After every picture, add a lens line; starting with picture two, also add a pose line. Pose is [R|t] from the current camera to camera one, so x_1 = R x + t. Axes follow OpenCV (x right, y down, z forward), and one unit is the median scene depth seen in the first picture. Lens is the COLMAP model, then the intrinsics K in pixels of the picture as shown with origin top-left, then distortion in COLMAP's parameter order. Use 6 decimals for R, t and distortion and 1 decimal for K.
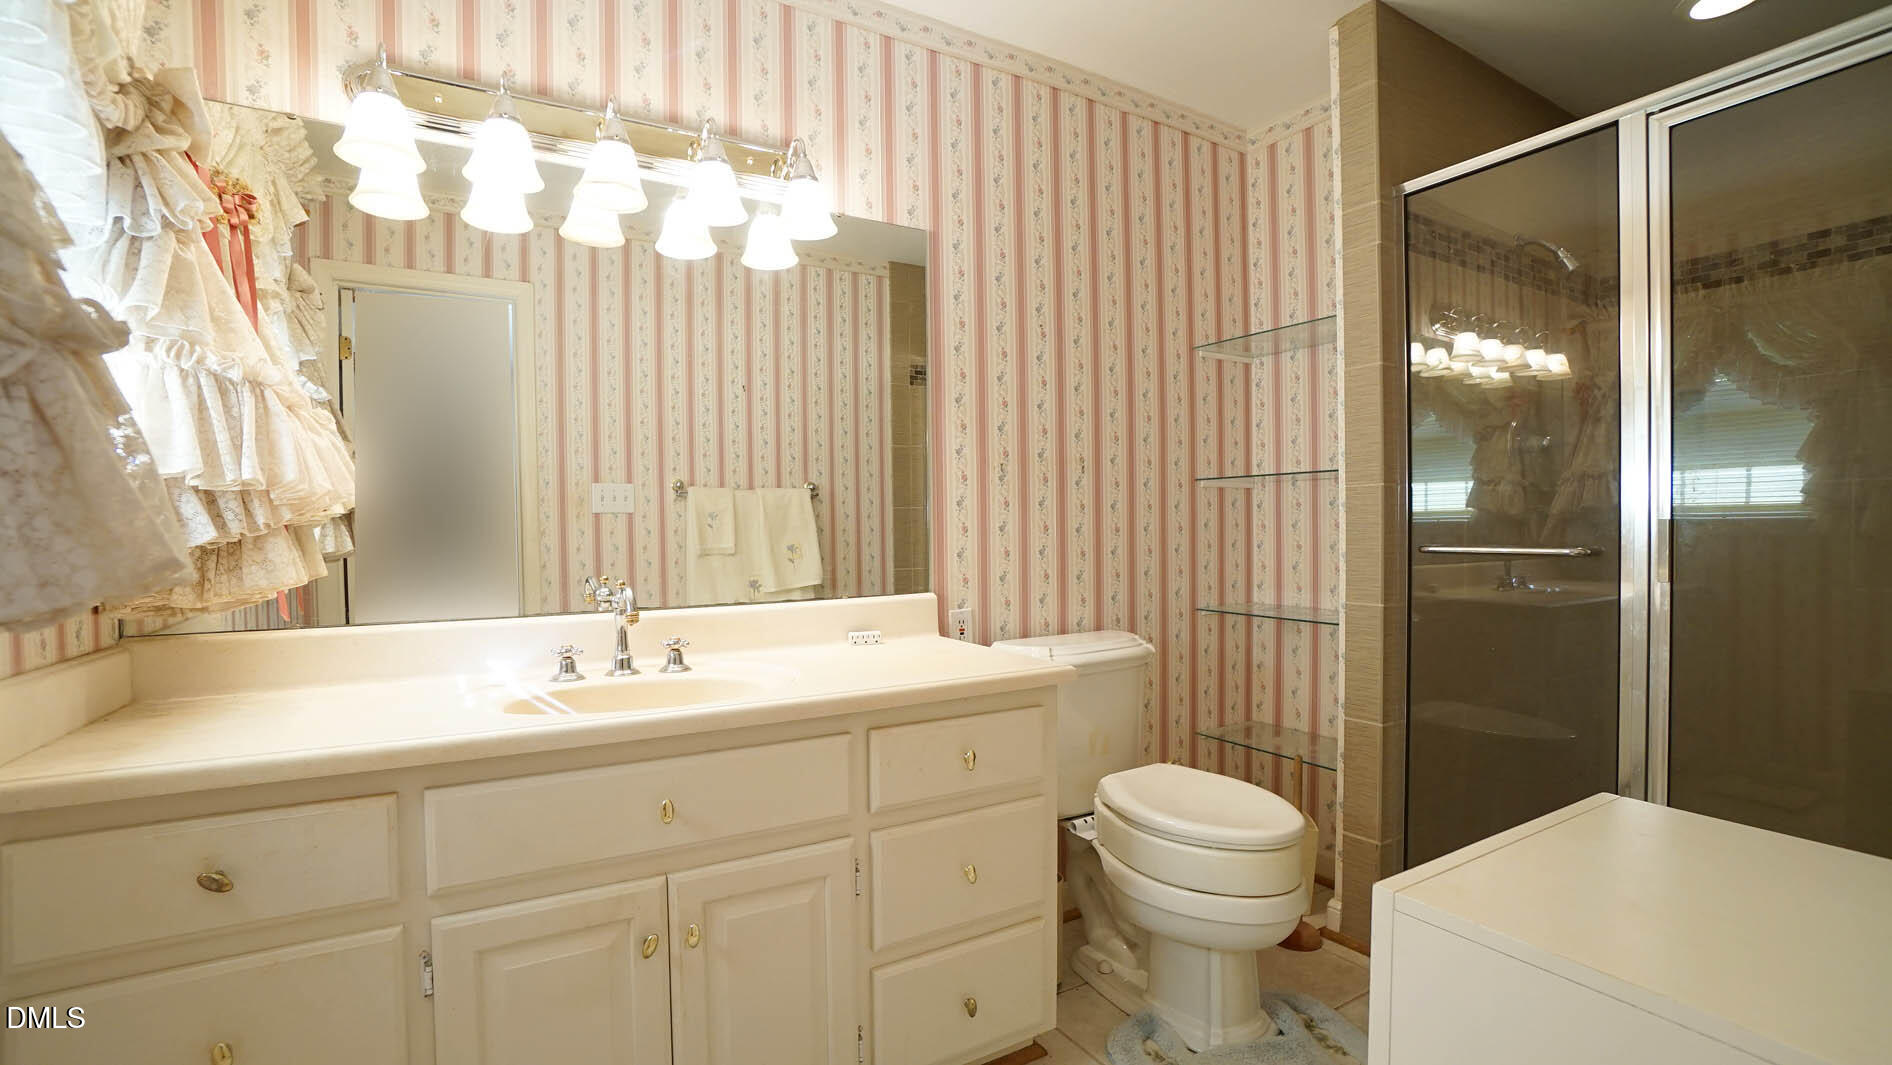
lens RADIAL K [[832.4, 0, 936.3], [0, 832.4, 541.0], [0, 0, 1]] dist [-0.067713, 0.024946]
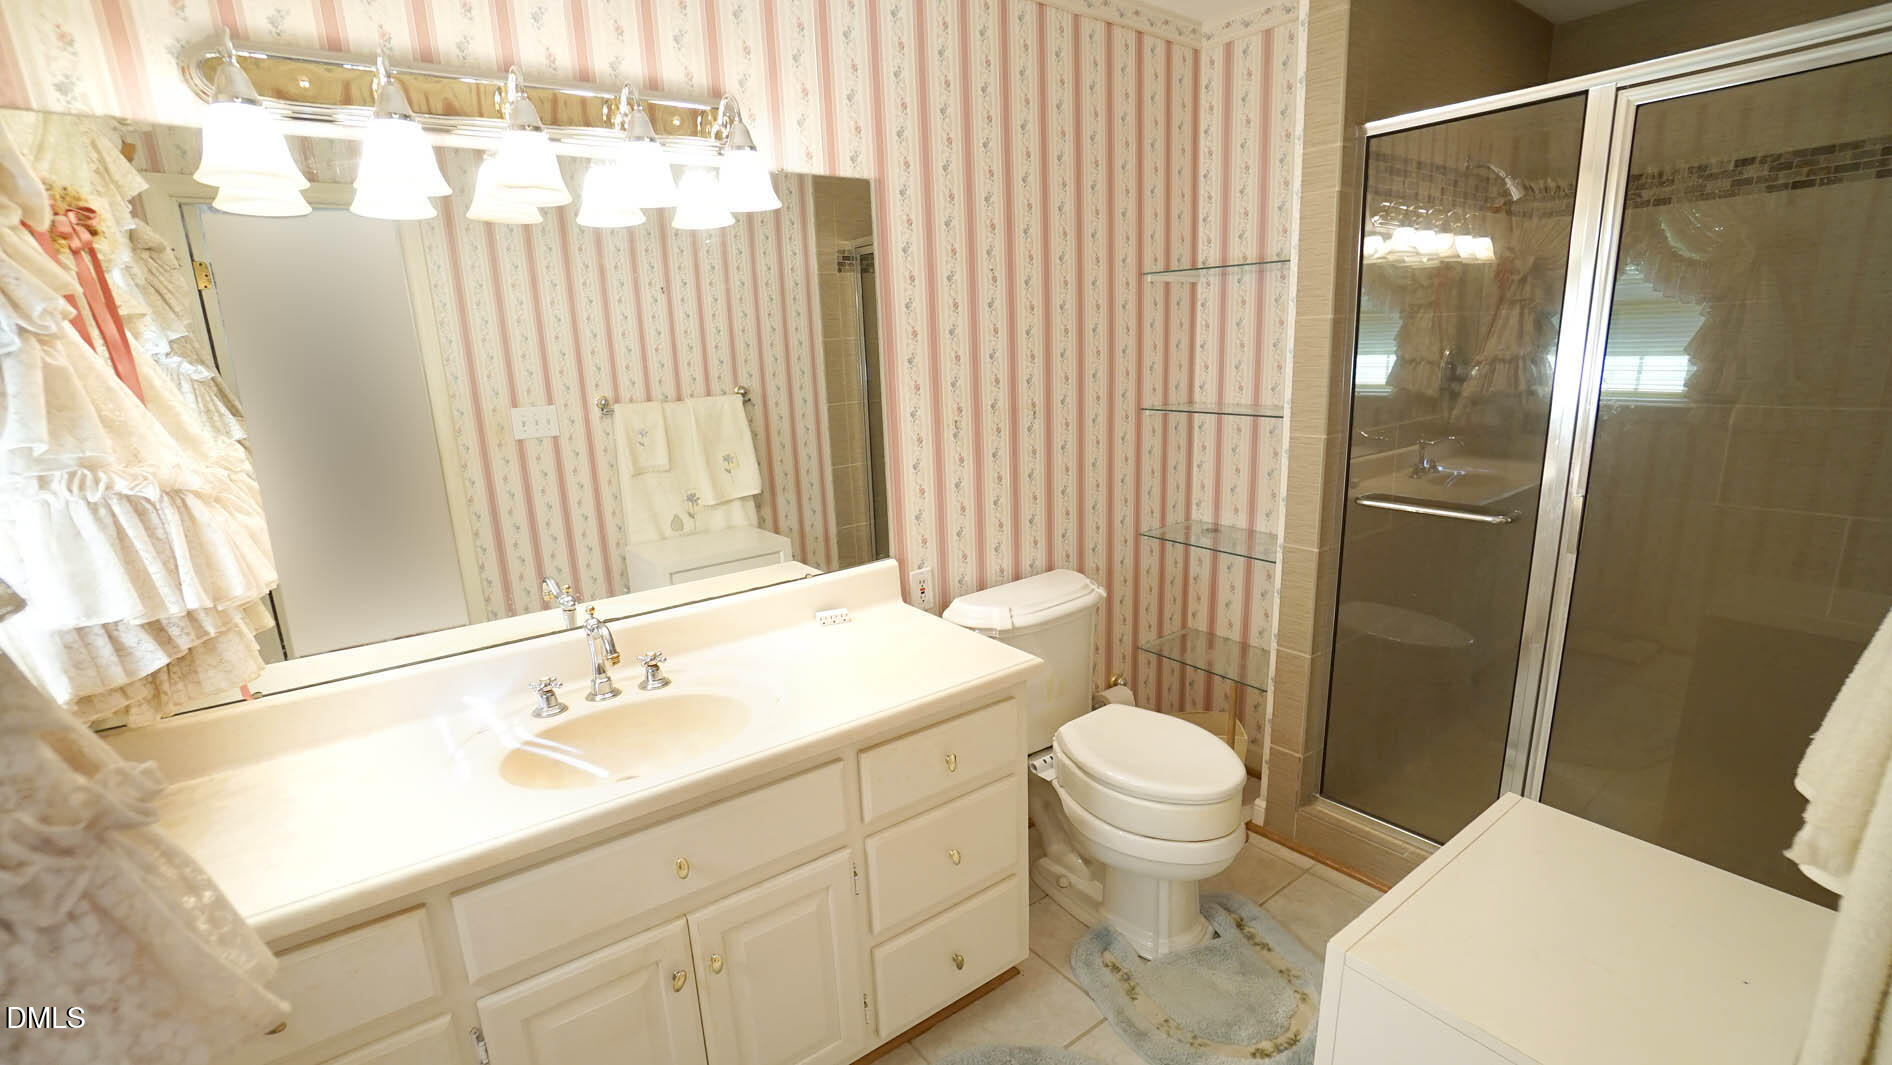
lens RADIAL K [[832.4, 0, 936.3], [0, 832.4, 541.0], [0, 0, 1]] dist [-0.067713, 0.024946]
pose [[0.994385, -0.051230, 0.092592, -0.041538], [0.030597, 0.976818, 0.211874, -0.157692], [-0.101300, -0.207851, 0.972901, 0.013386]]
